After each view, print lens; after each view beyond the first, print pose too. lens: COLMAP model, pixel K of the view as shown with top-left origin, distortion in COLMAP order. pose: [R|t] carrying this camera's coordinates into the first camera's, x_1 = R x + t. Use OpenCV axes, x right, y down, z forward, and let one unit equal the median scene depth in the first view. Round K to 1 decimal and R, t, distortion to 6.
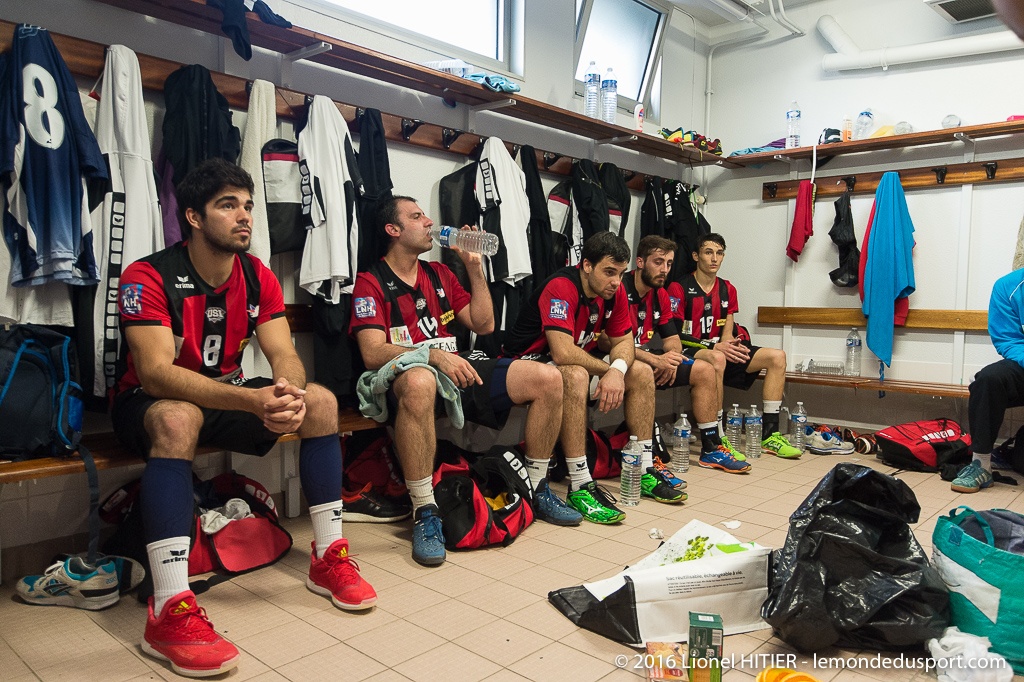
lens RADIAL K [[751.9, 0, 505.7], [0, 751.9, 347.6], [0, 0, 1]] dist [0.013750, 0.005146]
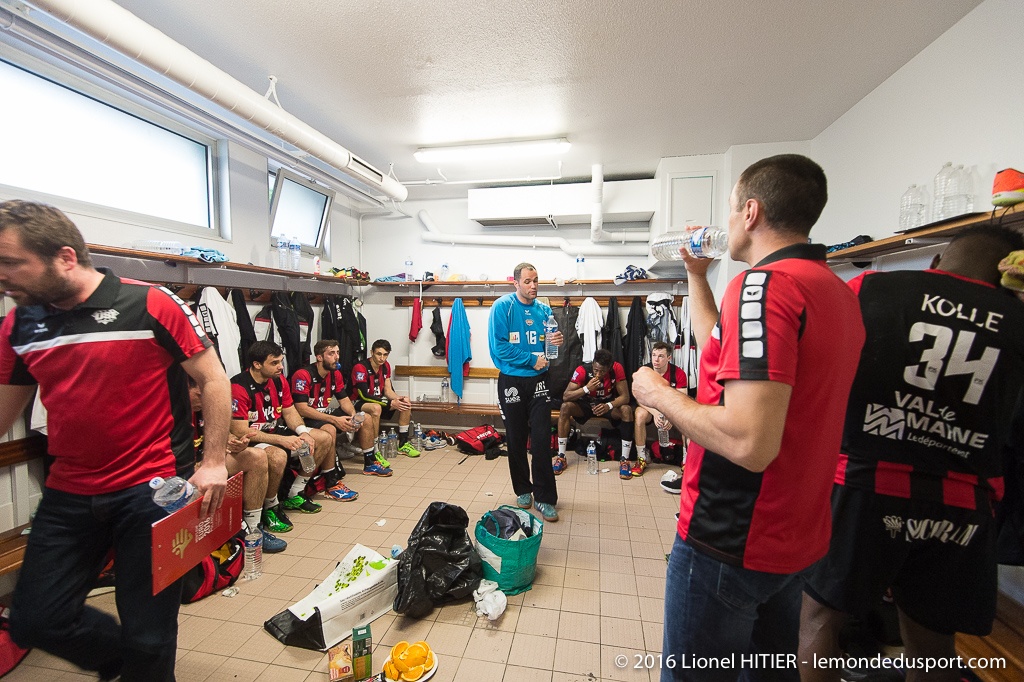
lens RADIAL K [[448.5, 0, 510.8], [0, 448.5, 341.9], [0, 0, 1]] dist [0.012218, -0.007249]
pose [[0.845872, -0.040409, 0.531854, 0.012184], [0.040459, 0.999114, 0.011563, -0.203158], [-0.531850, 0.011738, 0.846757, -0.070535]]
